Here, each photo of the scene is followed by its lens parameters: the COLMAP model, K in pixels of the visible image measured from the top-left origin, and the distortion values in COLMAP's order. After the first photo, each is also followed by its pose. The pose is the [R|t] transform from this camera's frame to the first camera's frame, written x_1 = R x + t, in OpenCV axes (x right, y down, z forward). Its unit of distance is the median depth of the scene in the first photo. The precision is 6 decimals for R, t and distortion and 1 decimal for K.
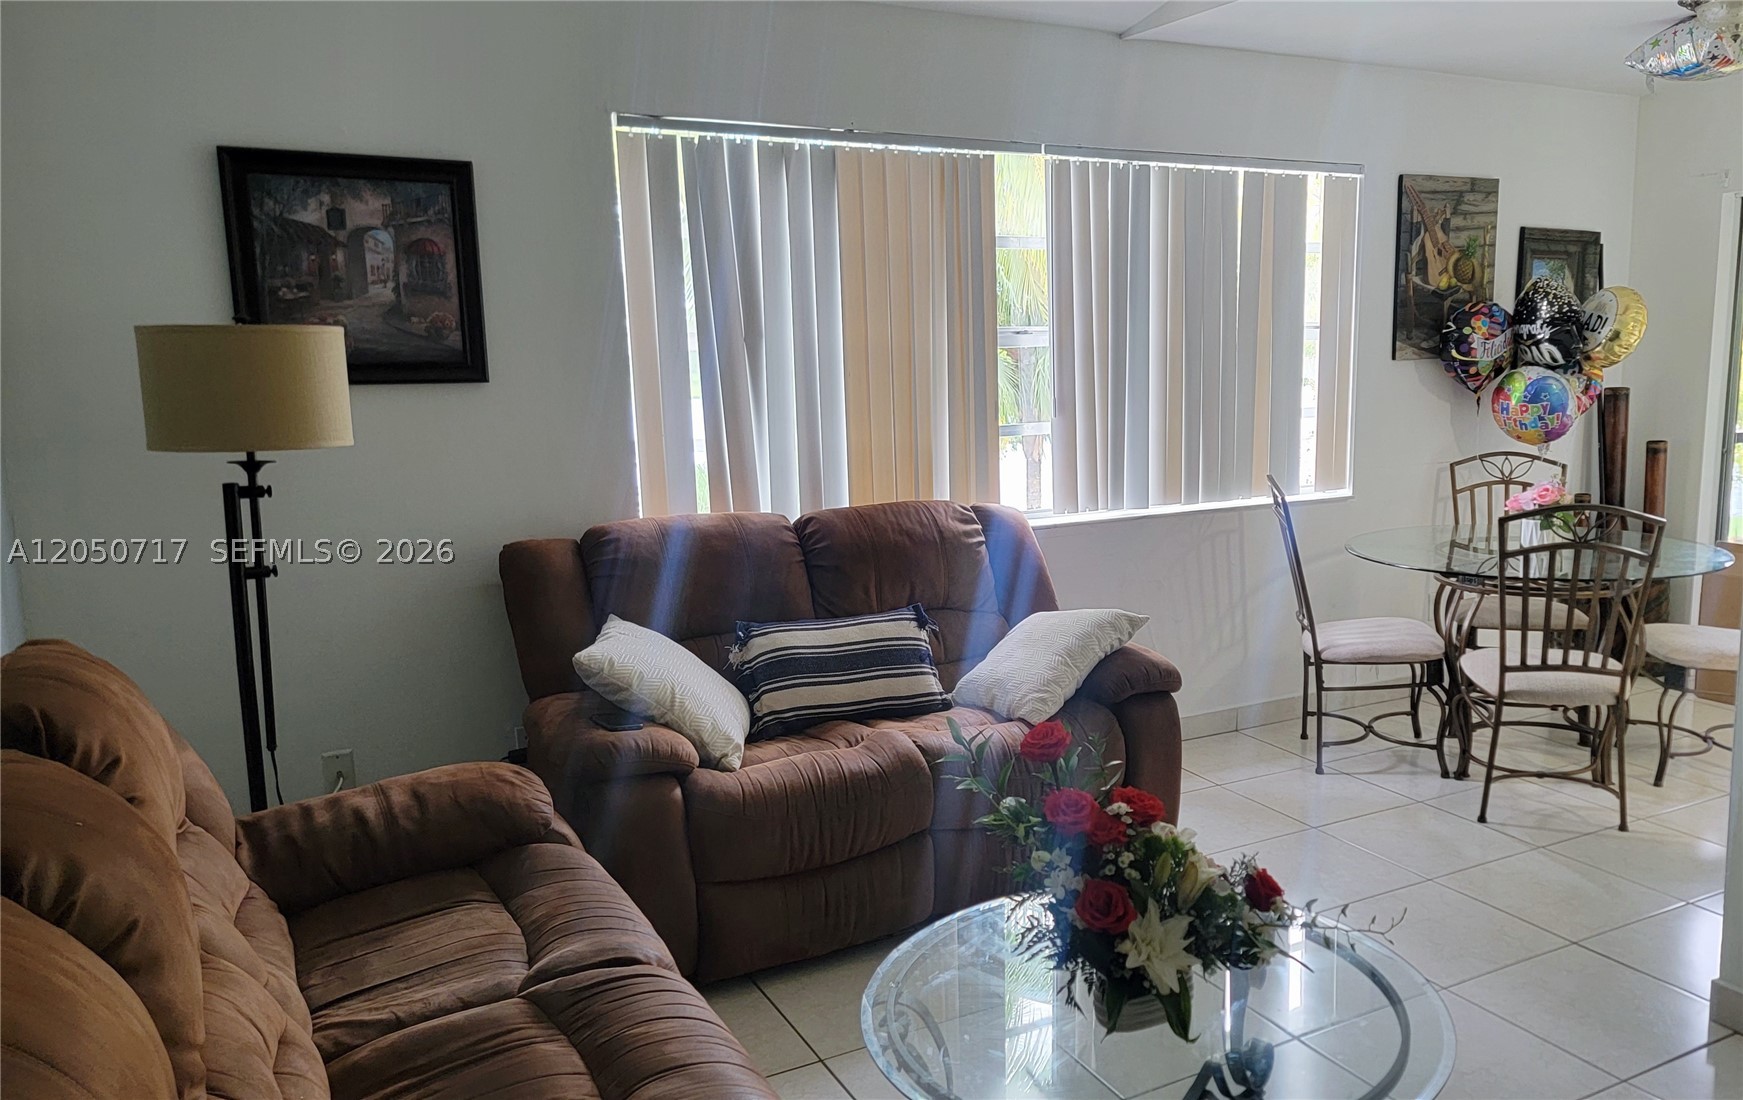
lens RADIAL K [[1344.2, 0, 1007.6], [0, 1344.2, 560.2], [0, 0, 1]] dist [0.082588, -0.079811]
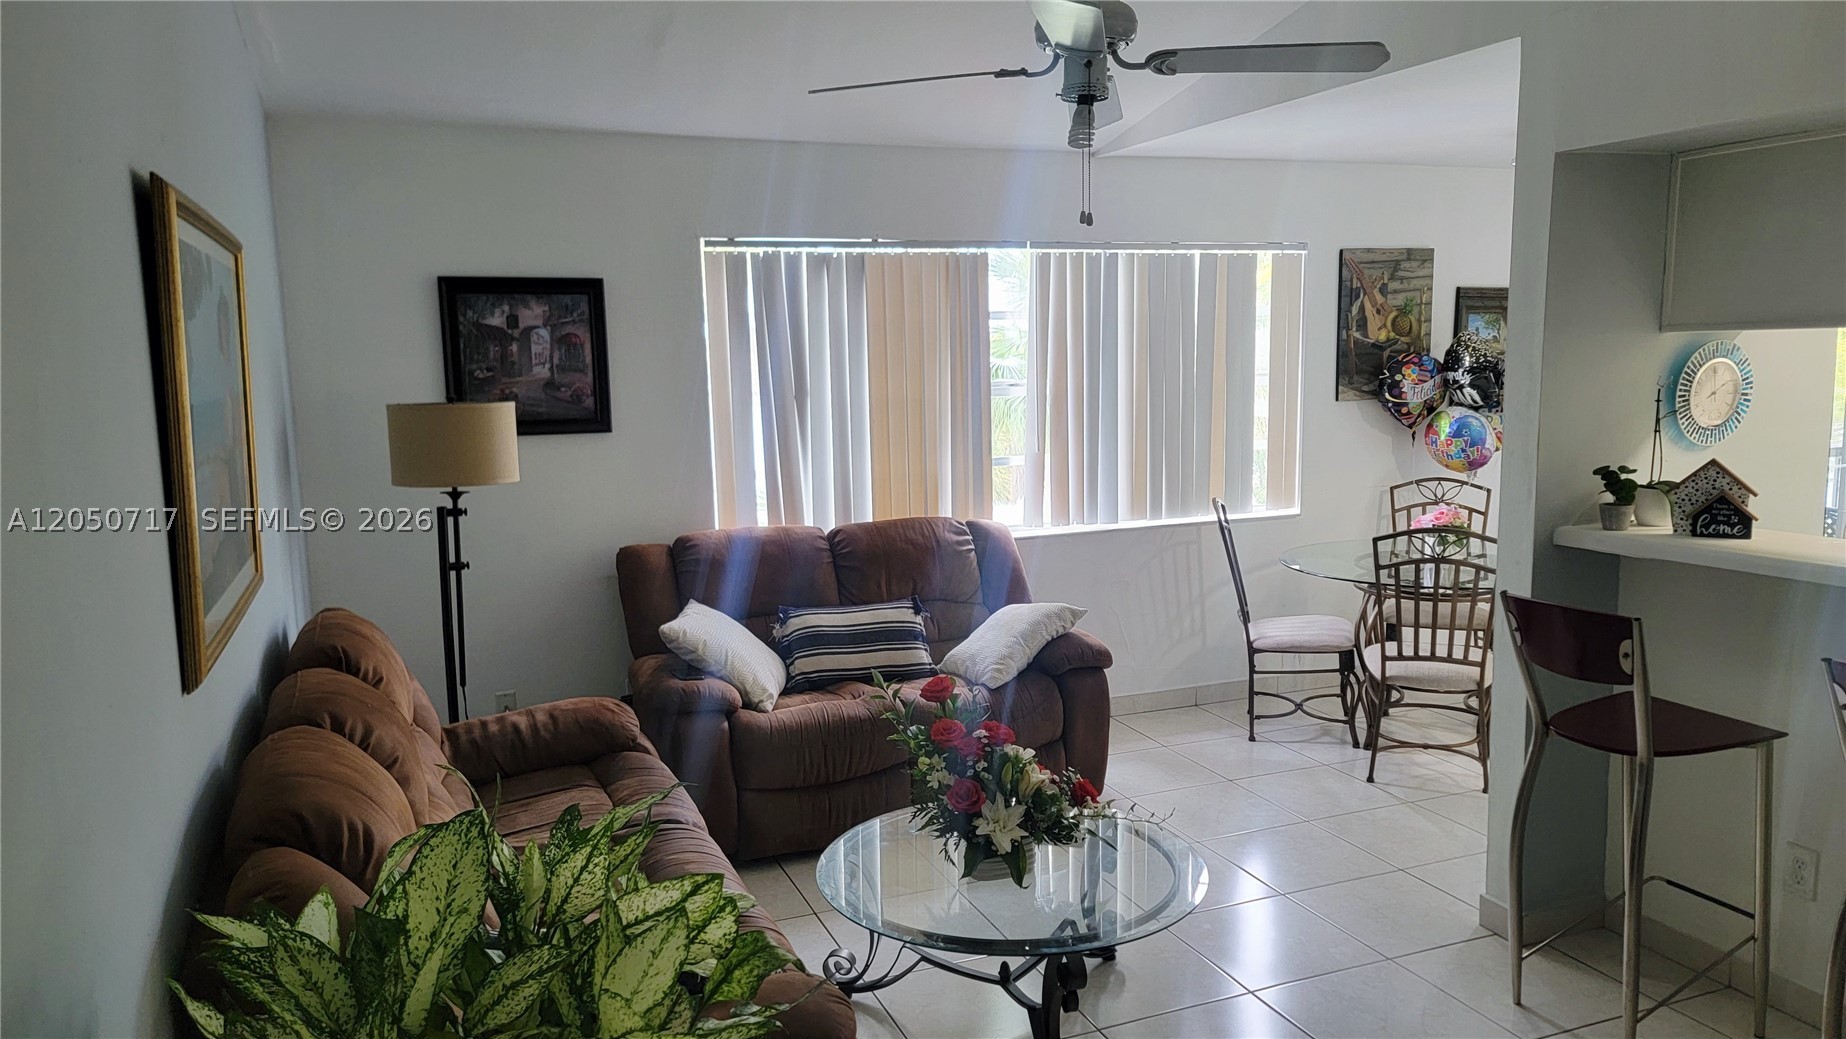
lens RADIAL K [[1276.3, 0, 925.5], [0, 1276.3, 527.9], [0, 0, 1]] dist [0.084427, -0.055208]
pose [[0.989063, 0.012770, -0.146940, 0.128219], [-0.015690, 0.999701, -0.018729, -0.011505], [0.146657, 0.020830, 0.988968, -0.248876]]
